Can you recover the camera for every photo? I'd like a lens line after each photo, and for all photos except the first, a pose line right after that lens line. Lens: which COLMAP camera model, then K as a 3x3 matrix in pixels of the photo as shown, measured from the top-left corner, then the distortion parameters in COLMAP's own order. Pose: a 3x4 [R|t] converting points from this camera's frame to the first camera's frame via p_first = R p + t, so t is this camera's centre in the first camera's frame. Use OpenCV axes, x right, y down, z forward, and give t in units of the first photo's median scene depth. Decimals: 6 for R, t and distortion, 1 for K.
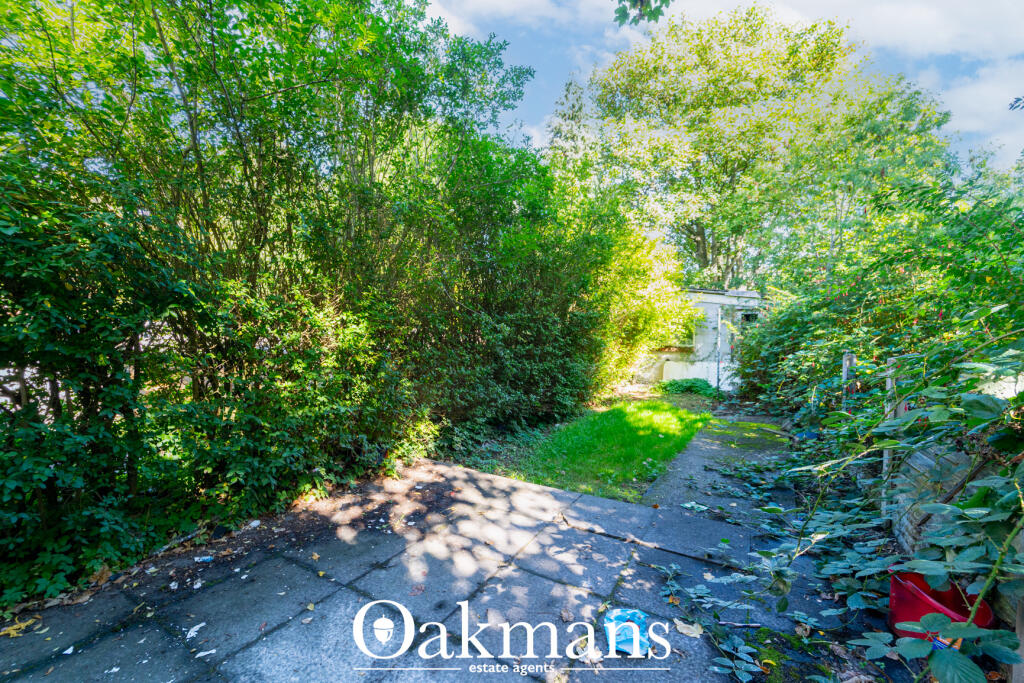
lens RADIAL K [[426.3, 0, 510.8], [0, 426.3, 345.0], [0, 0, 1]] dist [-0.000839, -0.000653]
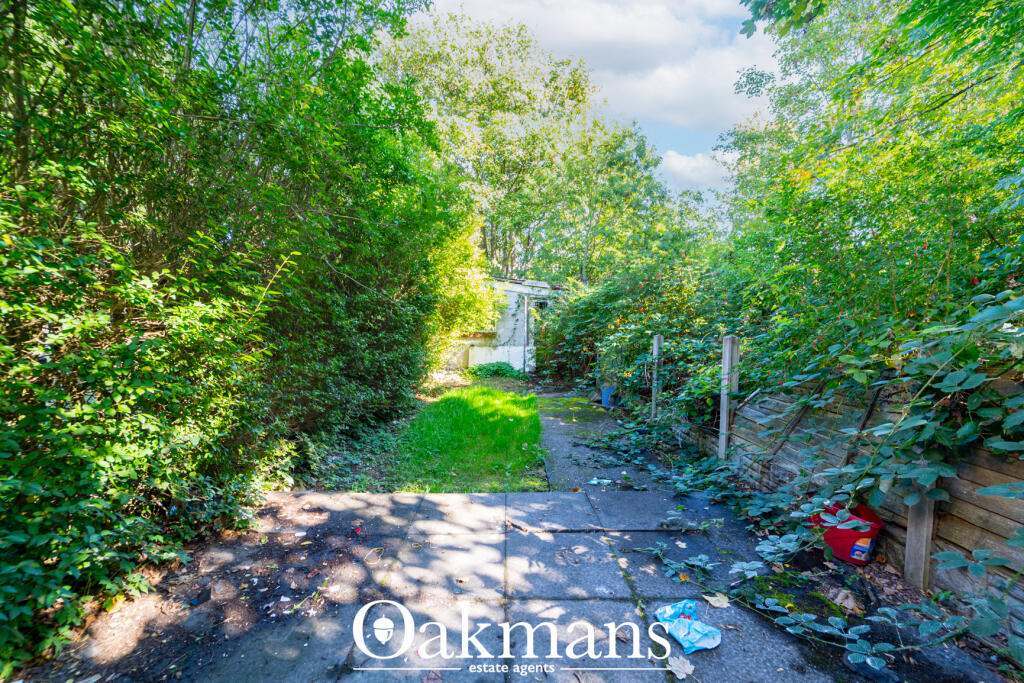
lens RADIAL K [[426.3, 0, 510.8], [0, 426.3, 345.0], [0, 0, 1]] dist [-0.000839, -0.000653]
pose [[0.842961, -0.033410, 0.536936, -0.117289], [0.018264, 0.999272, 0.033504, 0.000951], [-0.537664, -0.018436, 0.842958, 0.089591]]
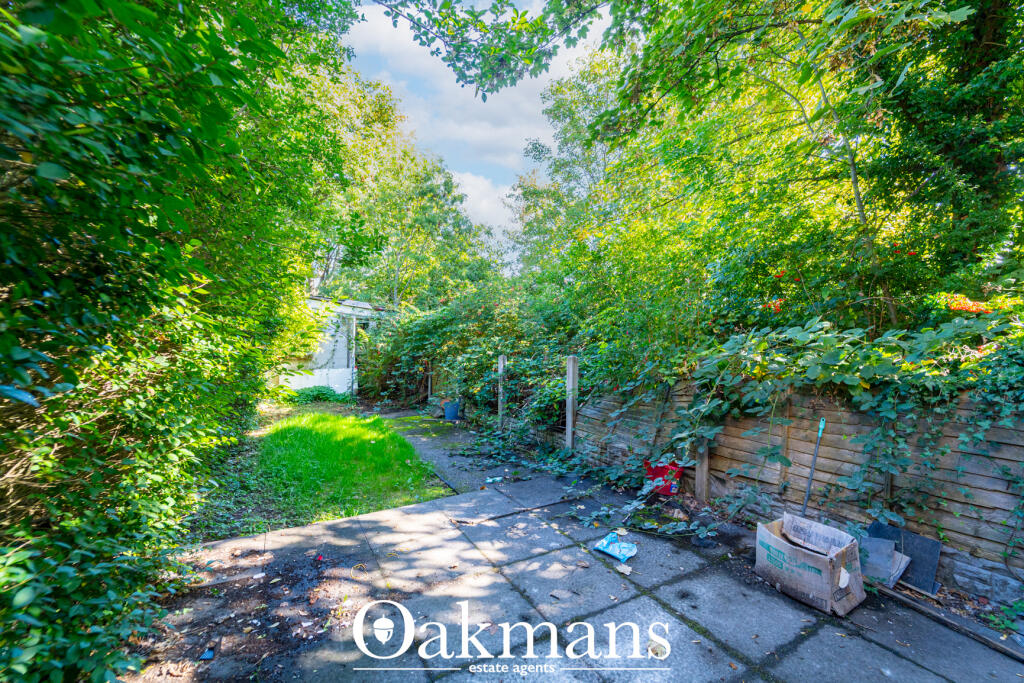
lens RADIAL K [[434.1, 0, 512.0], [0, 434.1, 341.5], [0, 0, 1]] dist [-0.001053, -0.000209]
pose [[0.467132, -0.011027, 0.884119, -0.258629], [0.028646, 0.999586, -0.002668, -0.010143], [-0.883723, 0.026573, 0.467255, 0.127866]]
